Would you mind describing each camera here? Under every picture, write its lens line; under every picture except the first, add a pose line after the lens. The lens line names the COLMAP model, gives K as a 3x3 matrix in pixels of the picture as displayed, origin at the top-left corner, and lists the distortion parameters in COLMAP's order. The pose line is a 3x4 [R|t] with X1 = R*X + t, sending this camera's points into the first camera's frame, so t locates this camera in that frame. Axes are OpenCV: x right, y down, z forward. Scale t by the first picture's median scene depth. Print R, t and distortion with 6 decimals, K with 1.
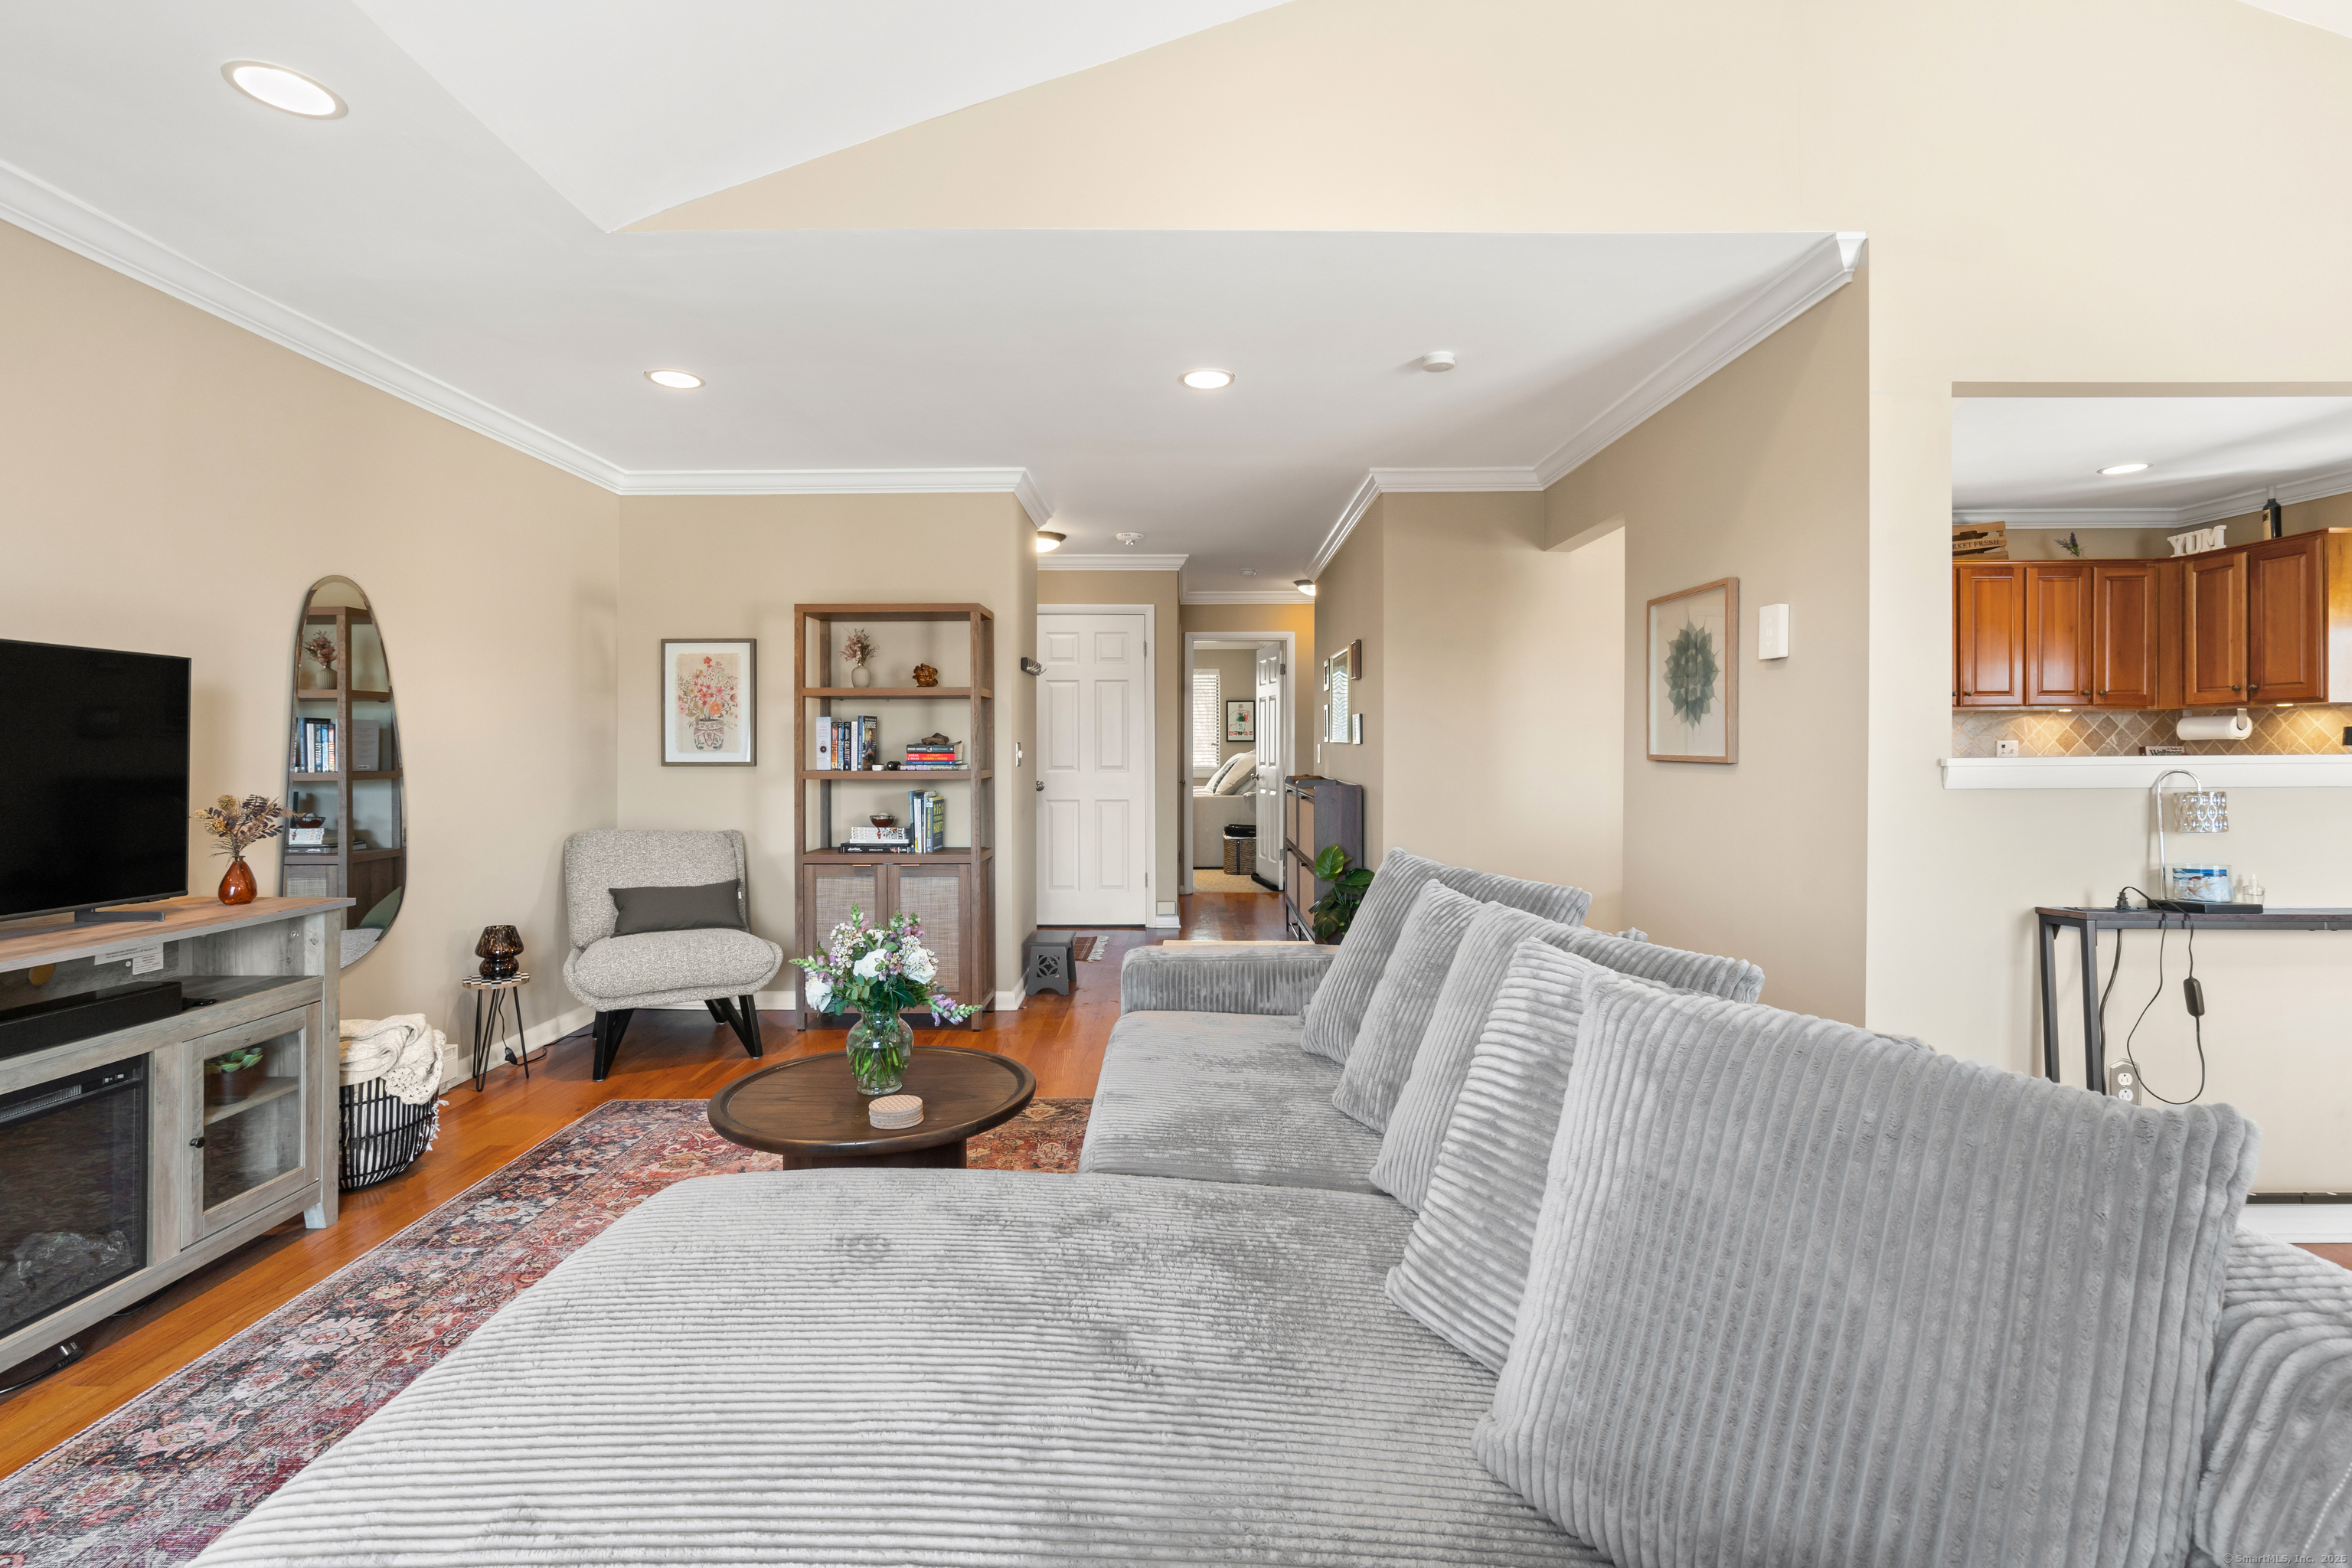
lens RADIAL K [[1077.9, 0, 1171.3], [0, 1077.9, 747.3], [0, 0, 1]] dist [-0.003420, 0.000900]
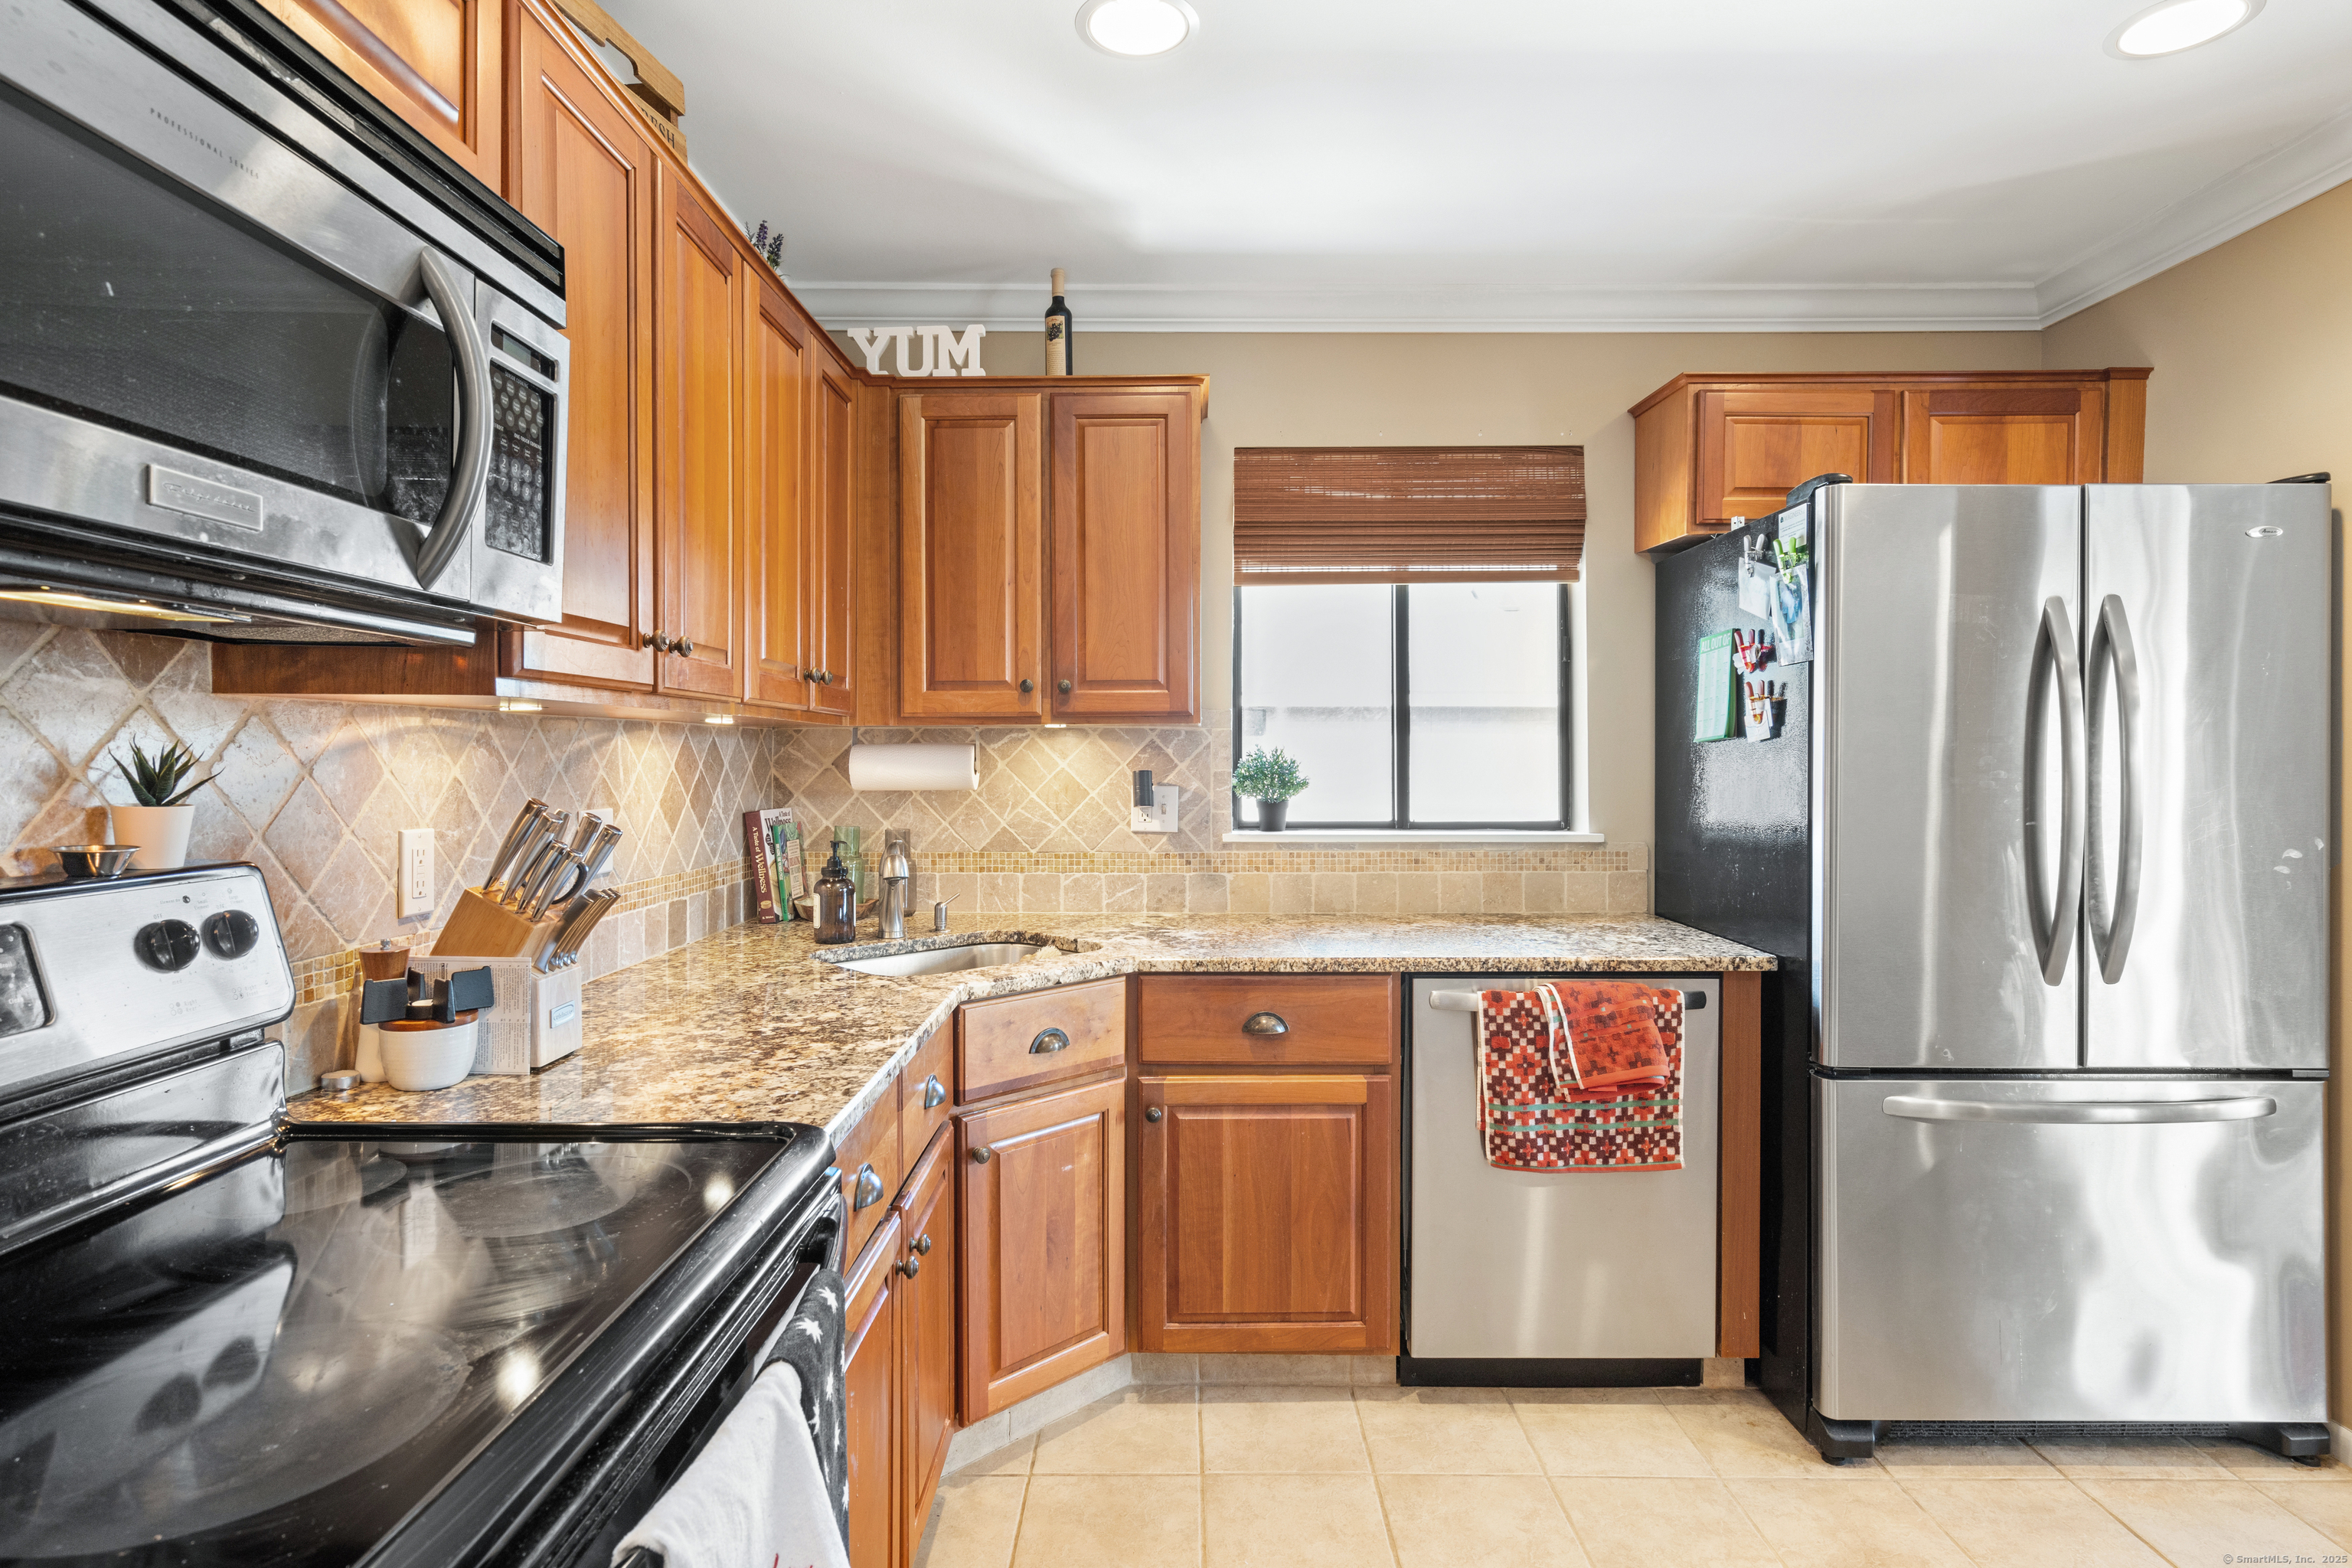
lens RADIAL K [[1227.4, 0, 1171.9], [0, 1227.4, 769.4], [0, 0, 1]] dist [0.006701, 0.000599]
pose [[-0.006656, -0.006777, 0.999955, 0.464394], [0.004075, 0.999969, 0.006804, -0.022458], [-0.999970, 0.004120, -0.006628, 0.939047]]
